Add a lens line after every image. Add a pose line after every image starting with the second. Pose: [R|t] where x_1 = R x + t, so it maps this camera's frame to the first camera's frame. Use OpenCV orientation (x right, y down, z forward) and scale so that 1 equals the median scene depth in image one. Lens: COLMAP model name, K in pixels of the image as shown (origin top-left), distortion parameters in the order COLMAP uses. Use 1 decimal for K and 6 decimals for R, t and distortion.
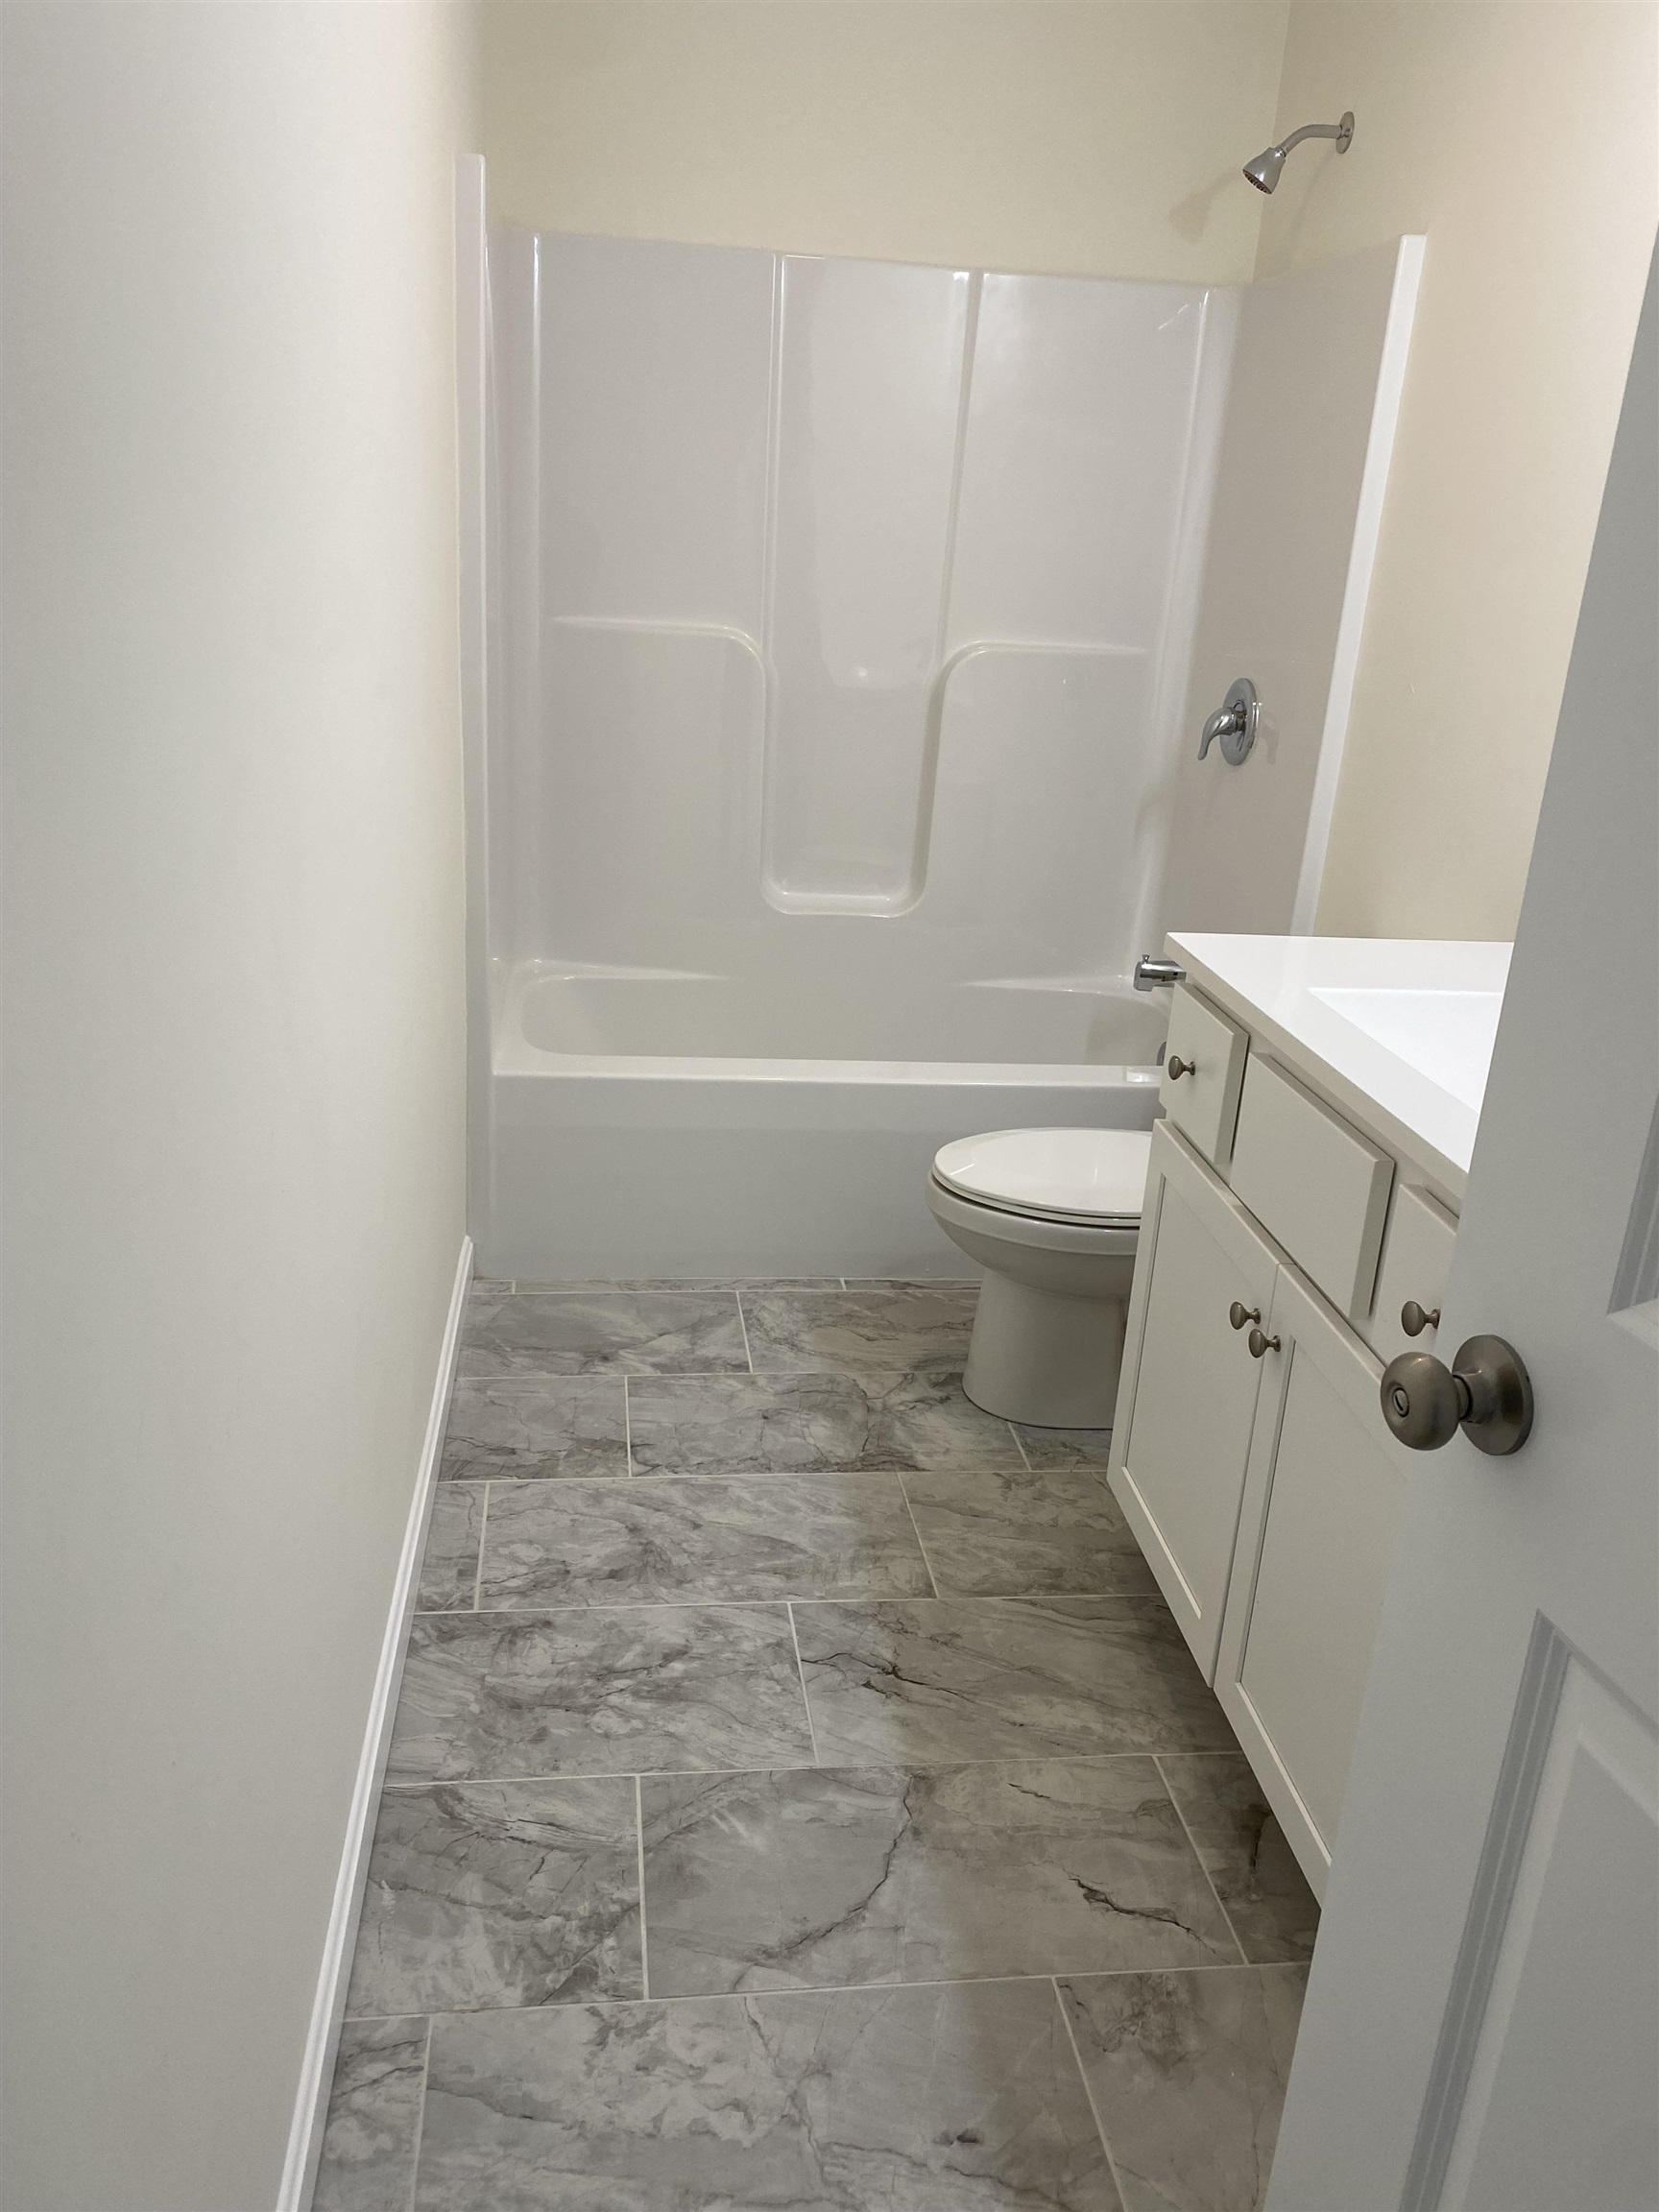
lens RADIAL K [[1658.3, 0, 826.3], [0, 1658.3, 1107.3], [0, 0, 1]] dist [0.037580, -0.030886]
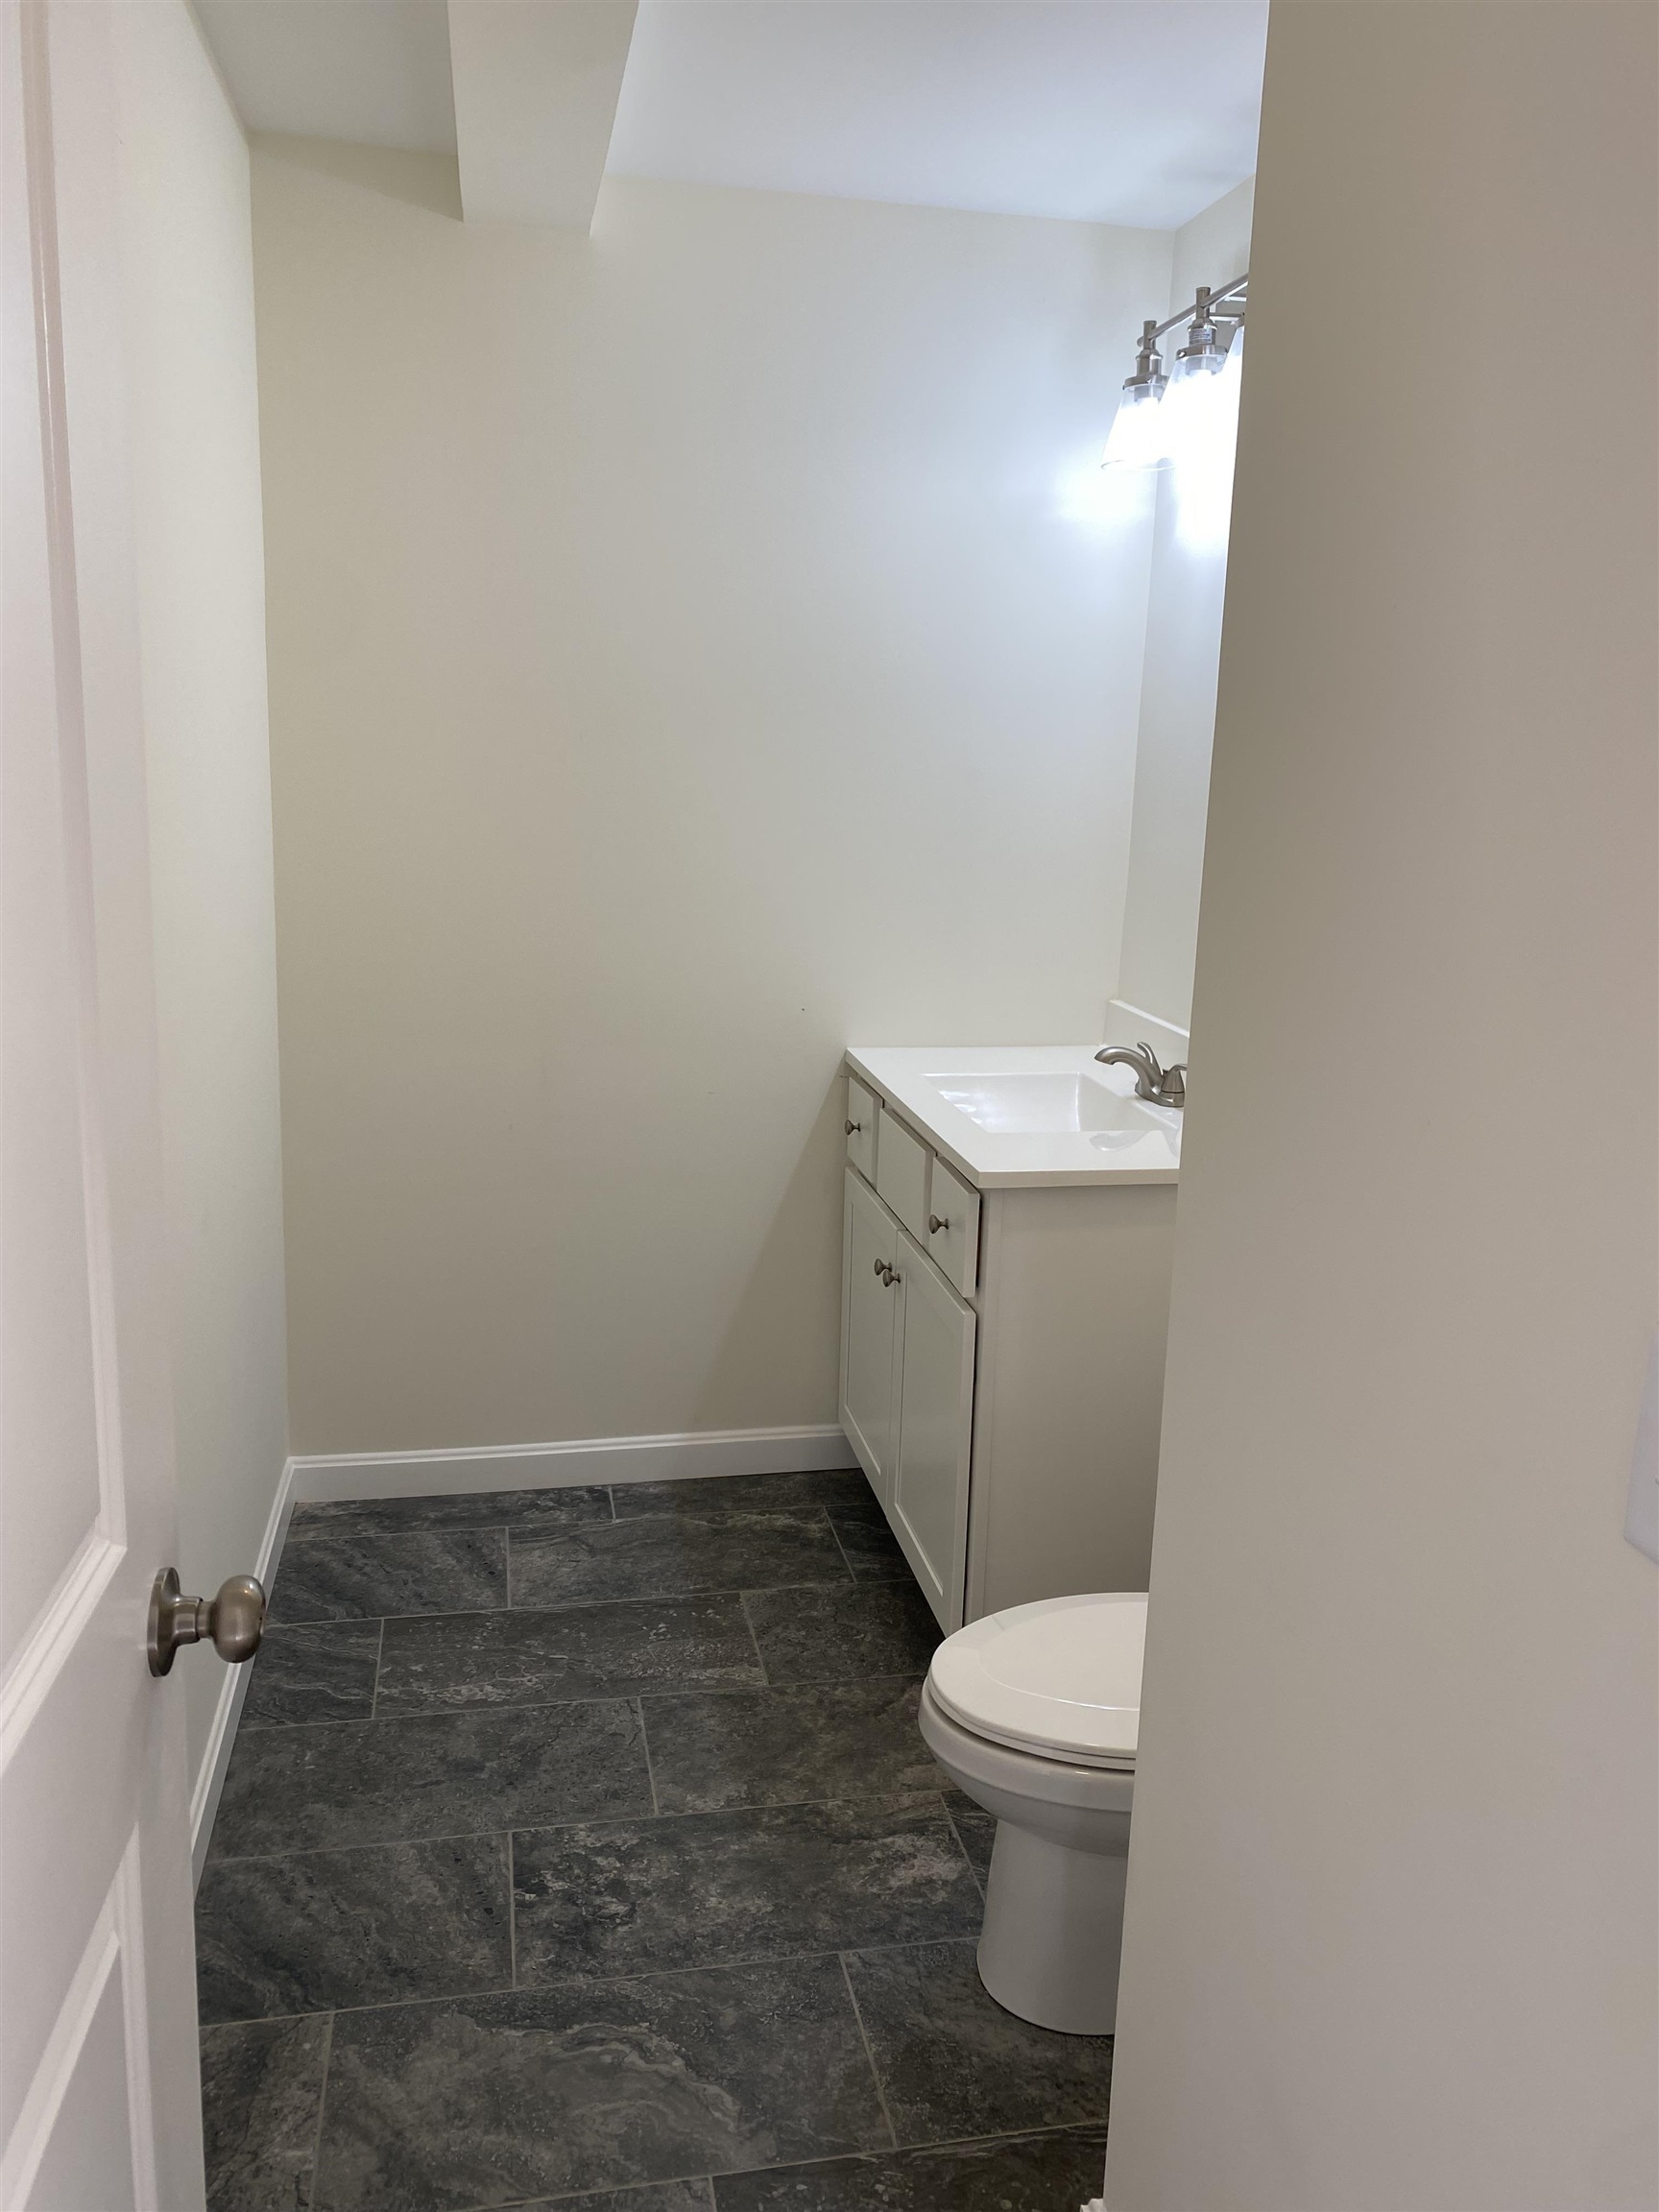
lens RADIAL K [[1658.3, 0, 829.2], [0, 1658.3, 1106.6], [0, 0, 1]] dist [0.037580, -0.030886]
pose [[0.993903, -0.052926, 0.096720, 0.028464], [0.067786, 0.985195, -0.157465, 0.139799], [-0.086954, 0.163061, 0.982777, -0.408631]]
